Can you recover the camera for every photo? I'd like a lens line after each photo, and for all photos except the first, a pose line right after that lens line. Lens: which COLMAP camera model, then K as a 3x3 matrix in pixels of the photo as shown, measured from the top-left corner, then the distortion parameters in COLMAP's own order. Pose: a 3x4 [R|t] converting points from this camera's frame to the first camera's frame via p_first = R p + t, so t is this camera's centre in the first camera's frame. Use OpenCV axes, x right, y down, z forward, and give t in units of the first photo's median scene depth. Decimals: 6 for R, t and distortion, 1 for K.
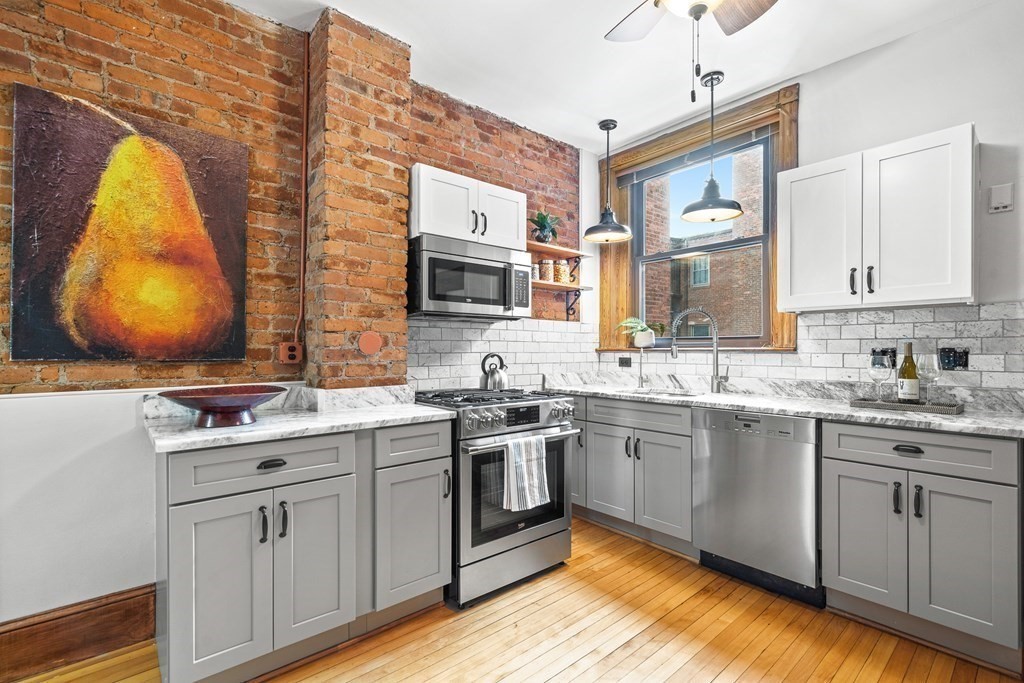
lens RADIAL K [[467.4, 0, 507.1], [0, 467.4, 349.4], [0, 0, 1]] dist [-0.002283, 0.001266]
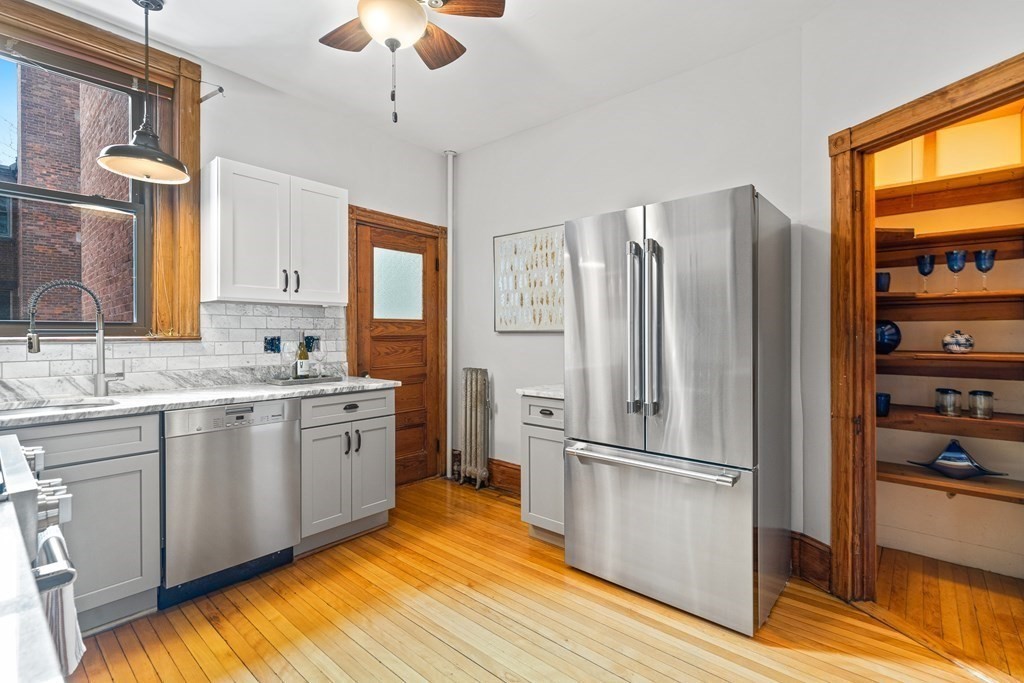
lens RADIAL K [[467.4, 0, 510.0], [0, 467.4, 334.2], [0, 0, 1]] dist [-0.002283, 0.001266]
pose [[-0.152493, 0.002162, 0.988302, -0.521104], [0.005249, 0.999985, -0.001377, -0.003984], [-0.988291, 0.004978, -0.152503, 0.603135]]
